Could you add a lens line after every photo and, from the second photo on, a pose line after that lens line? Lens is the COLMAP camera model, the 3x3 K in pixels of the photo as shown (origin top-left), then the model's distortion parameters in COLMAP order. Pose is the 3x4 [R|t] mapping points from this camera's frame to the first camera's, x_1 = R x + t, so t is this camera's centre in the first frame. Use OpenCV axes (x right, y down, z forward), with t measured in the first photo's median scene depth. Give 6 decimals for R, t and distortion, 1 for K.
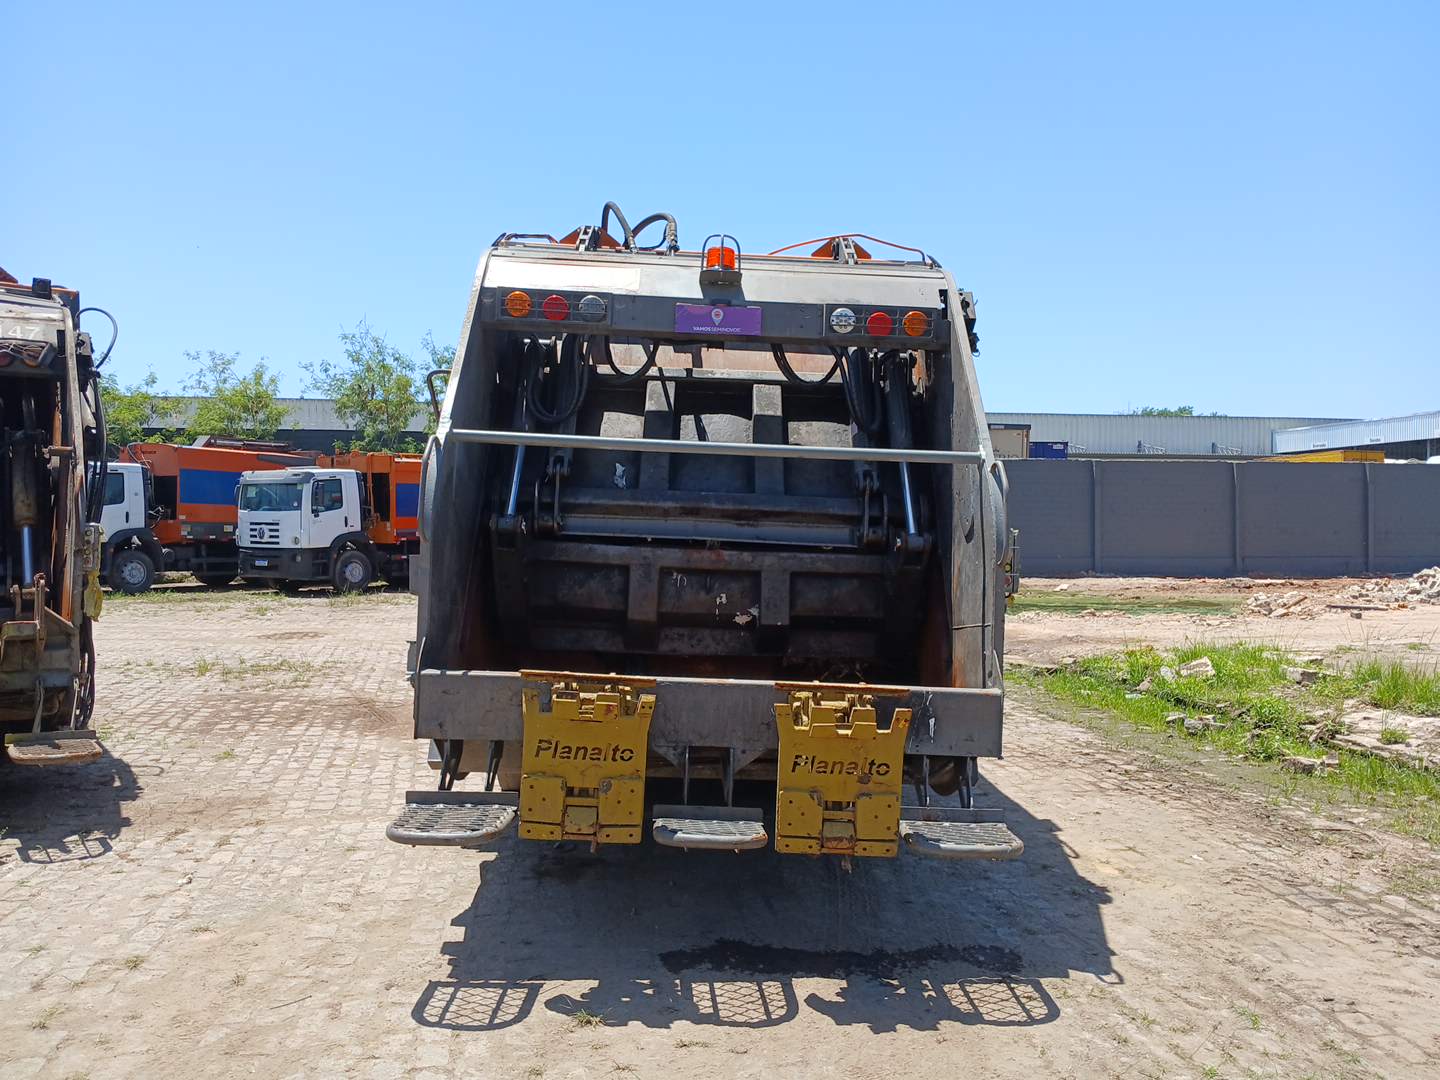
lens RADIAL K [[1086.6, 0, 720.0], [0, 1086.6, 540.0], [0, 0, 1]] dist [0.075329, -0.168454]
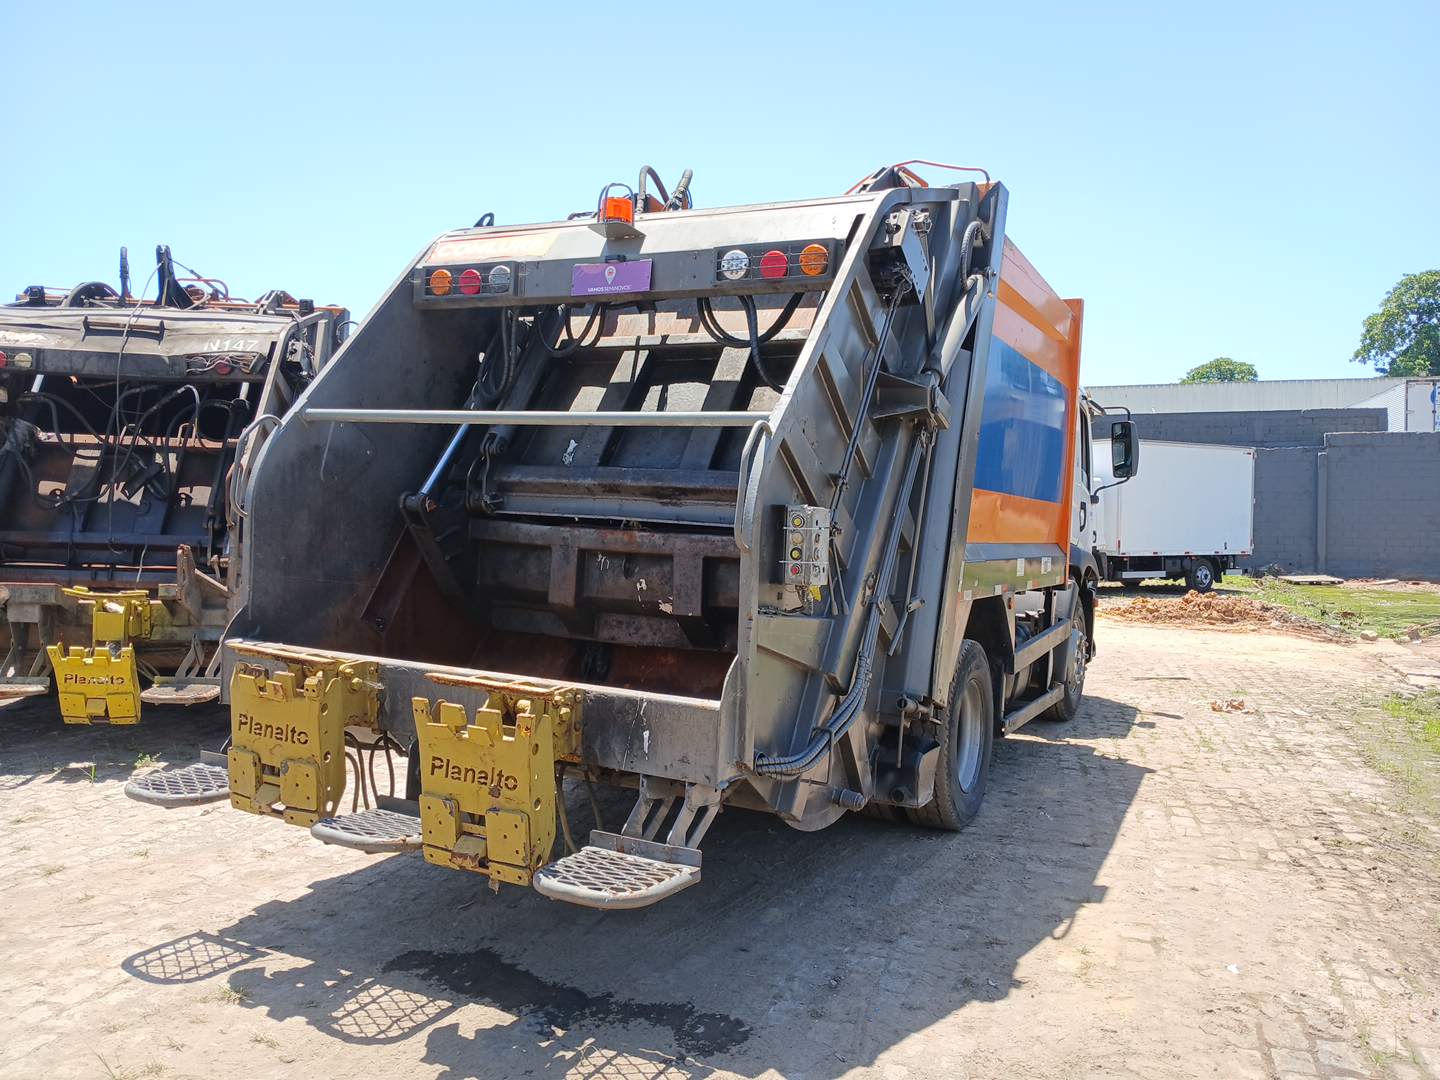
lens RADIAL K [[1093.9, 0, 722.4], [0, 1093.9, 534.6], [0, 0, 1]] dist [0.030806, -0.079197]
pose [[0.879406, 0.011460, -0.475934, 0.609067], [-0.008189, 0.999926, 0.008946, 0.004227], [0.476002, -0.003970, 0.879435, 0.275967]]
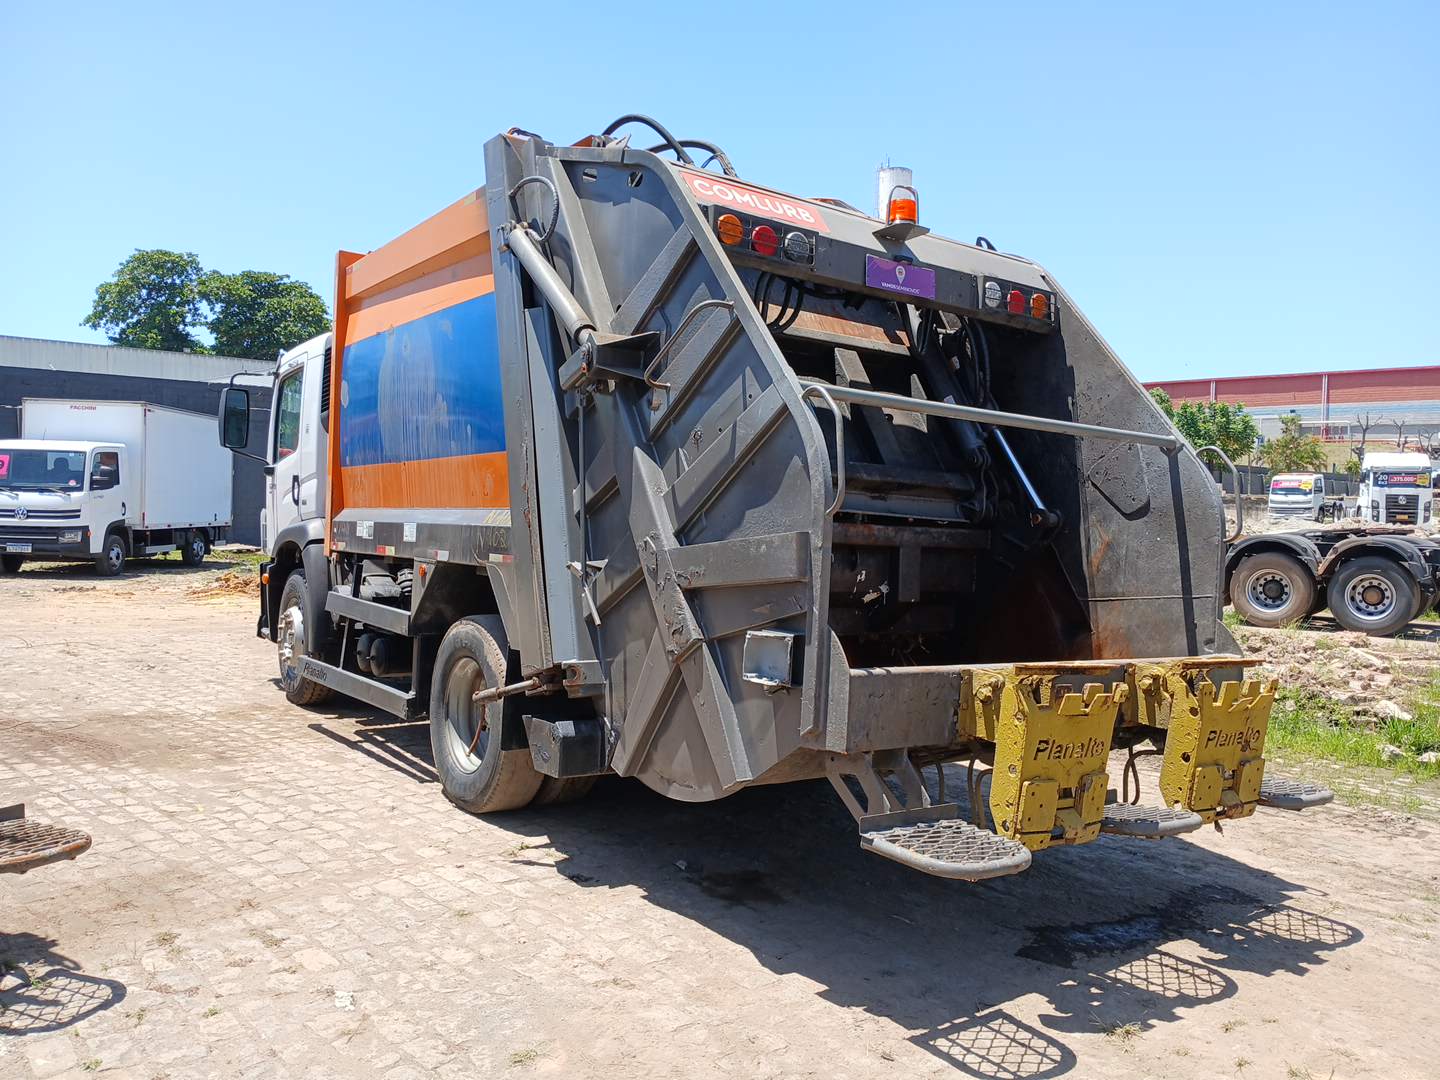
lens RADIAL K [[1093.9, 0, 722.4], [0, 1093.9, 534.6], [0, 0, 1]] dist [0.030806, -0.079197]
pose [[0.833689, 0.003218, 0.552225, -0.758152], [-0.019607, 0.999525, 0.023775, -0.001914], [-0.551886, -0.030649, 0.833356, 0.344904]]
